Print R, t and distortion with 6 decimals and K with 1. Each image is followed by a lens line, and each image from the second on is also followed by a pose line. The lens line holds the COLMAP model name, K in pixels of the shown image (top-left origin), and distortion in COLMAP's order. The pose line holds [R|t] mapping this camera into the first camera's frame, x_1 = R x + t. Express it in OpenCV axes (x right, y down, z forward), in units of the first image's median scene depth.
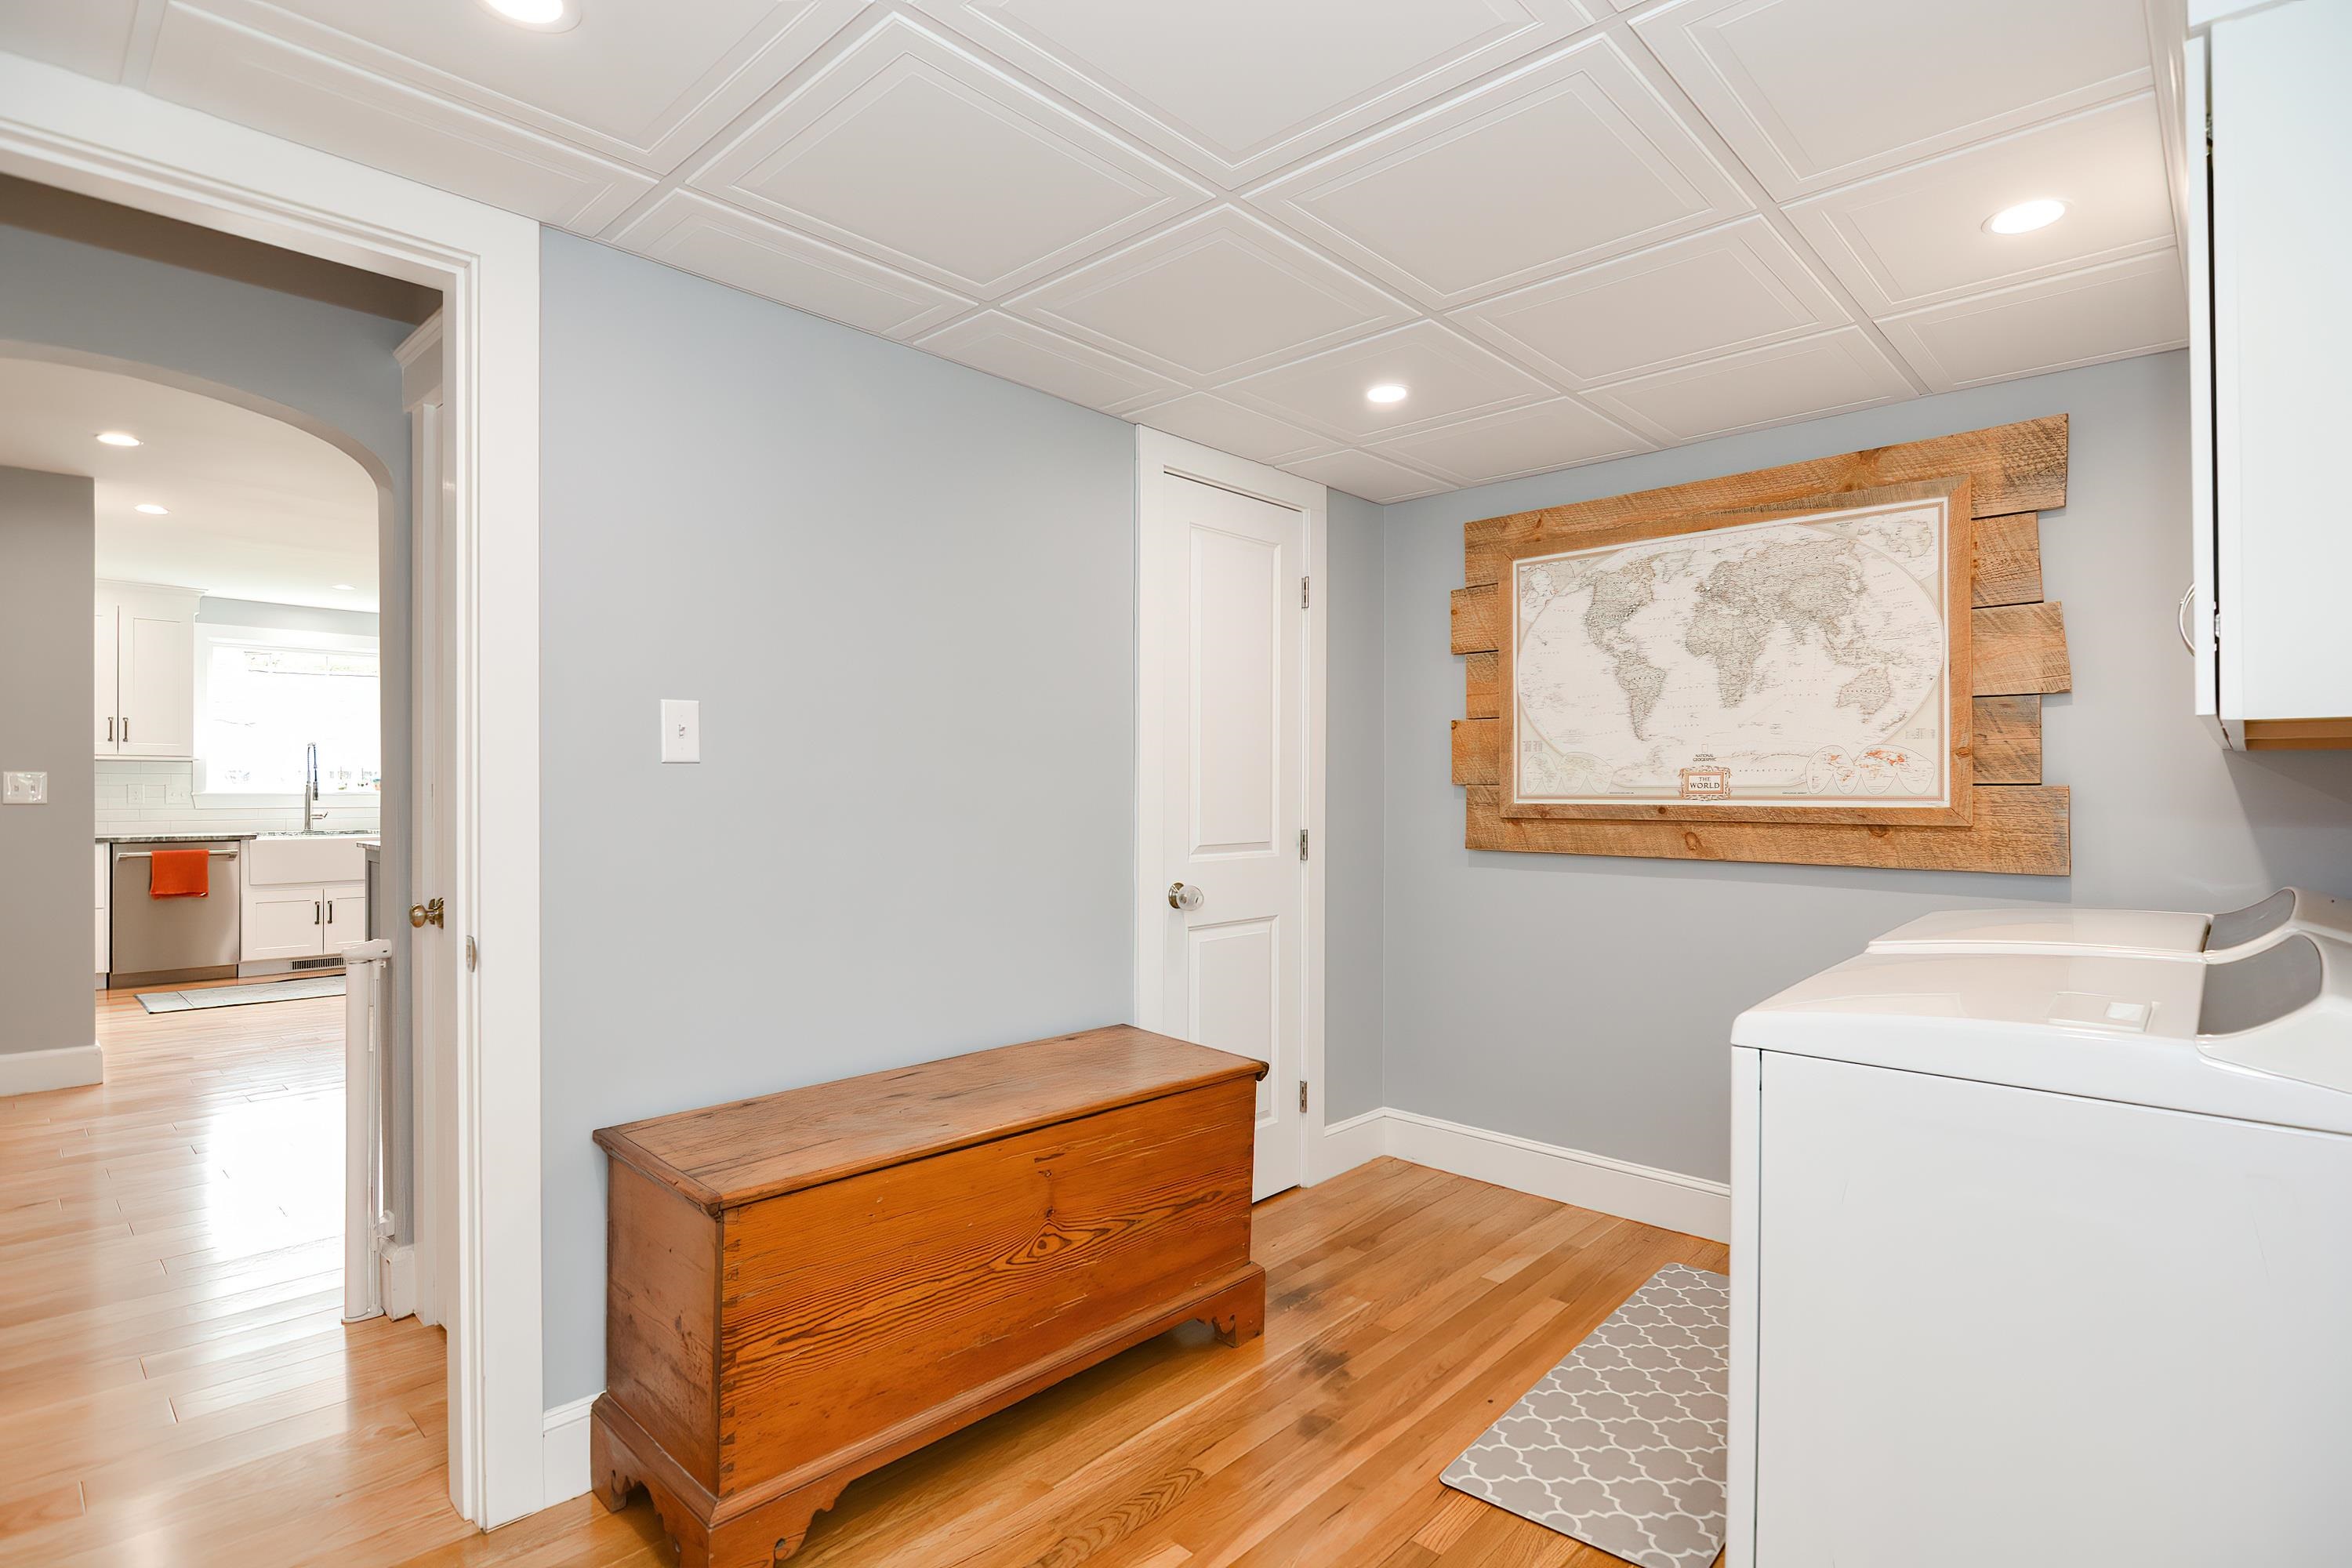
lens RADIAL K [[1142.1, 0, 1182.4], [0, 1142.1, 789.3], [0, 0, 1]] dist [-0.006370, -0.003845]
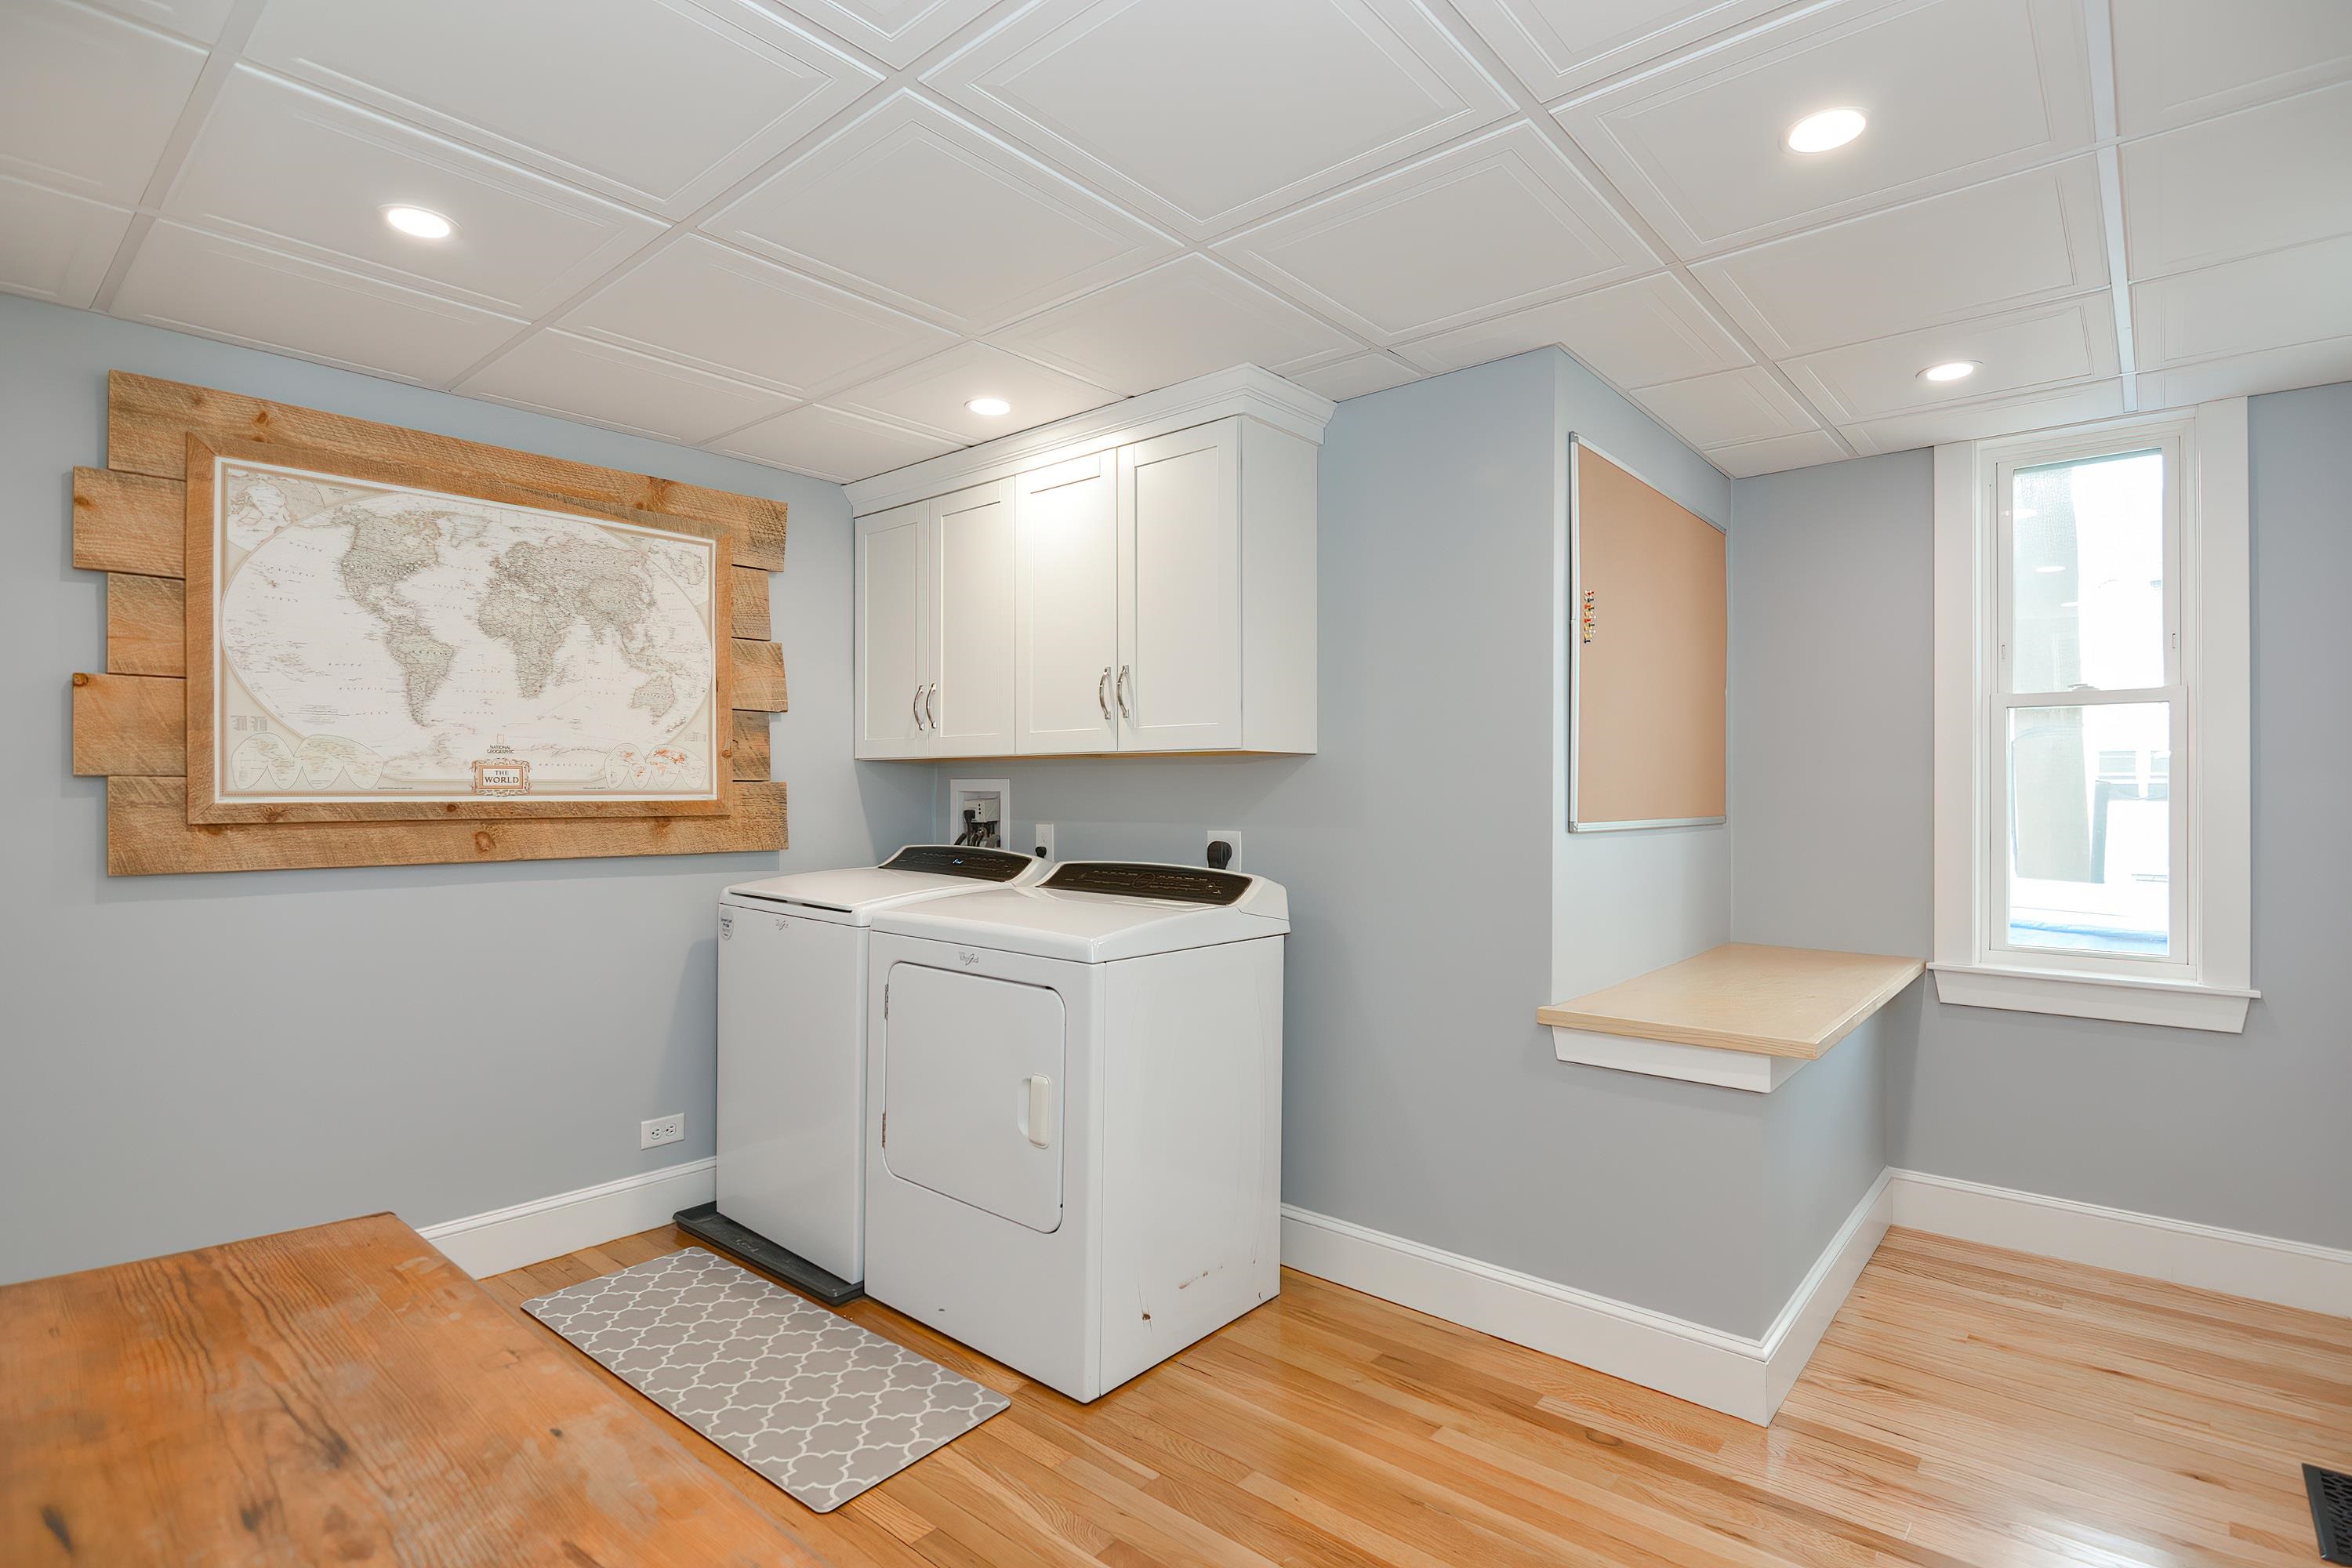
lens RADIAL K [[1142.1, 0, 1185.5], [0, 1142.1, 789.4], [0, 0, 1]] dist [-0.006370, -0.003845]
pose [[-0.045307, -0.000338, 0.998973, -0.488887], [-0.000705, 1.000000, 0.000306, 0.003746], [-0.998973, -0.000690, -0.045307, 0.497325]]
